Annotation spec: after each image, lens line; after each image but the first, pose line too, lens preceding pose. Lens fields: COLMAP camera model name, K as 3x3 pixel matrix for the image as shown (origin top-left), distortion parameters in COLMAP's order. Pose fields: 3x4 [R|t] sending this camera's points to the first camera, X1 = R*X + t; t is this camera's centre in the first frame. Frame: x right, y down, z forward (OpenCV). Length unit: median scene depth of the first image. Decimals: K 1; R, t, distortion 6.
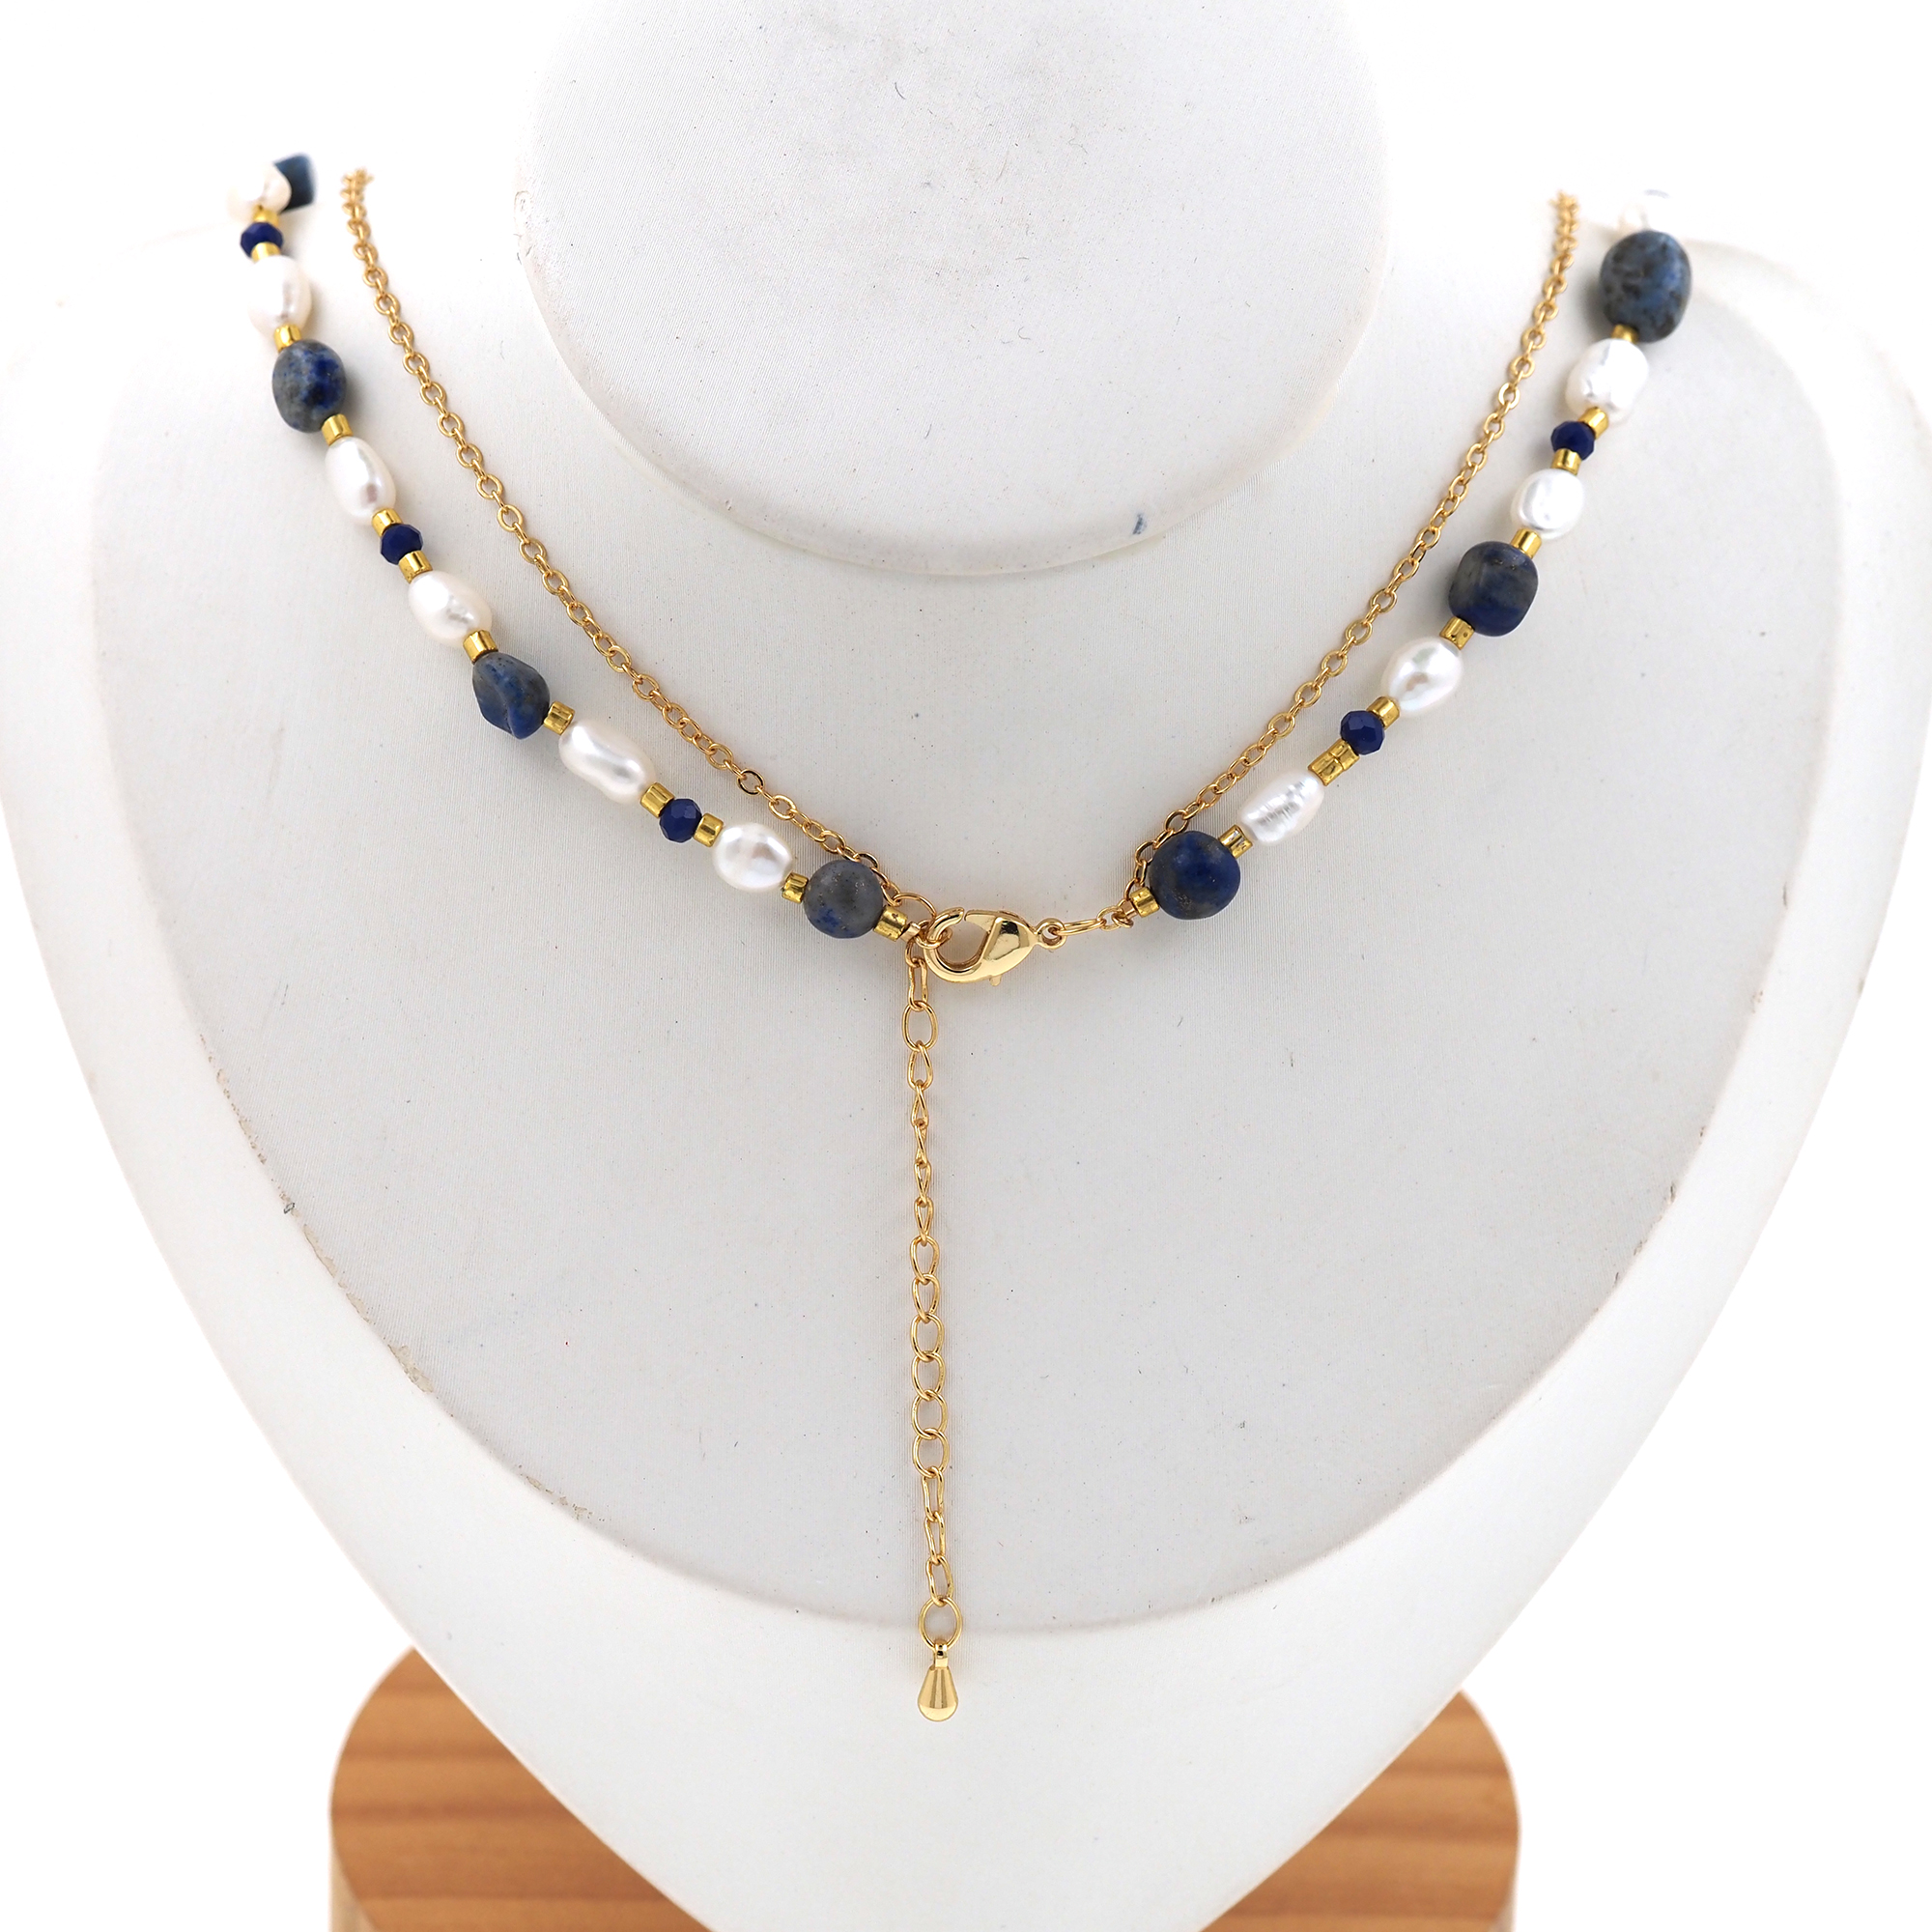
lens RADIAL K [[9534.8, 0, 966.0], [0, 9534.8, 966.0], [0, 0, 1]] dist [-0.153911, 2.409662]
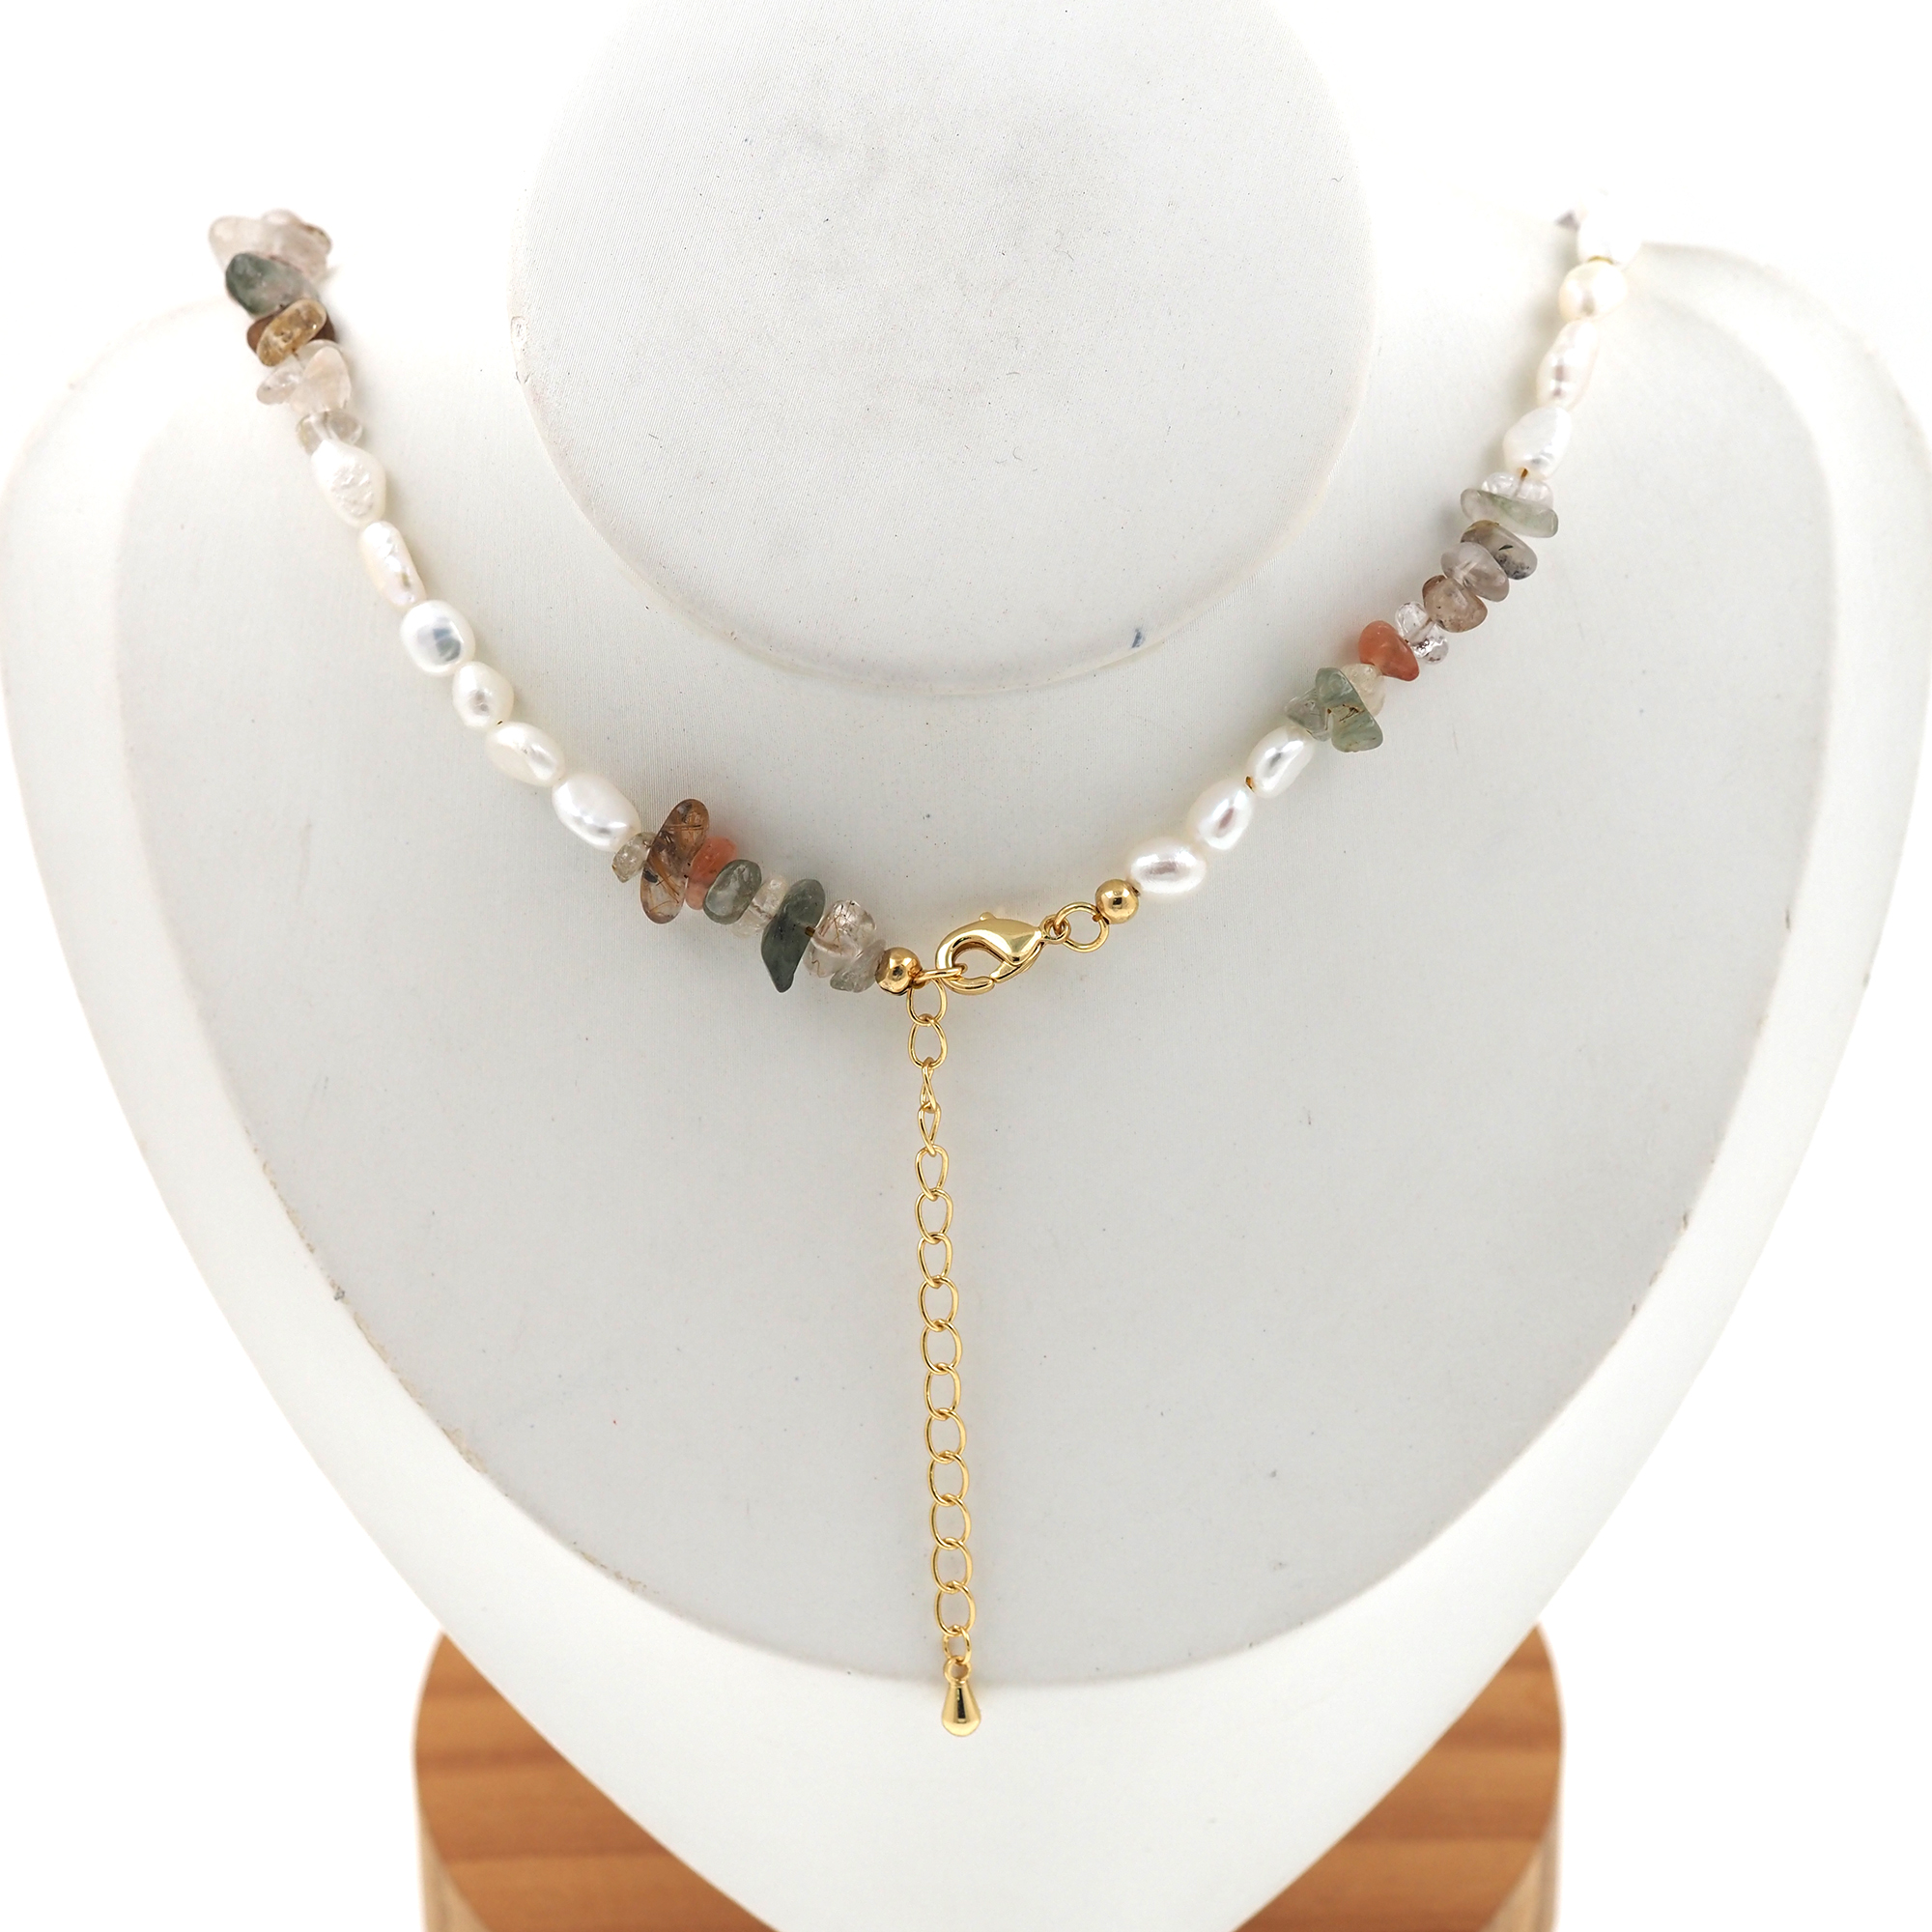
lens RADIAL K [[9534.8, 0, 966.0], [0, 9534.8, 966.0], [0, 0, 1]] dist [-0.153911, 2.409662]
pose [[0.999094, -0.038813, -0.017428, 0.015859], [0.040948, 0.988408, 0.146193, -0.157581], [0.011552, -0.146775, 0.989102, -0.011877]]
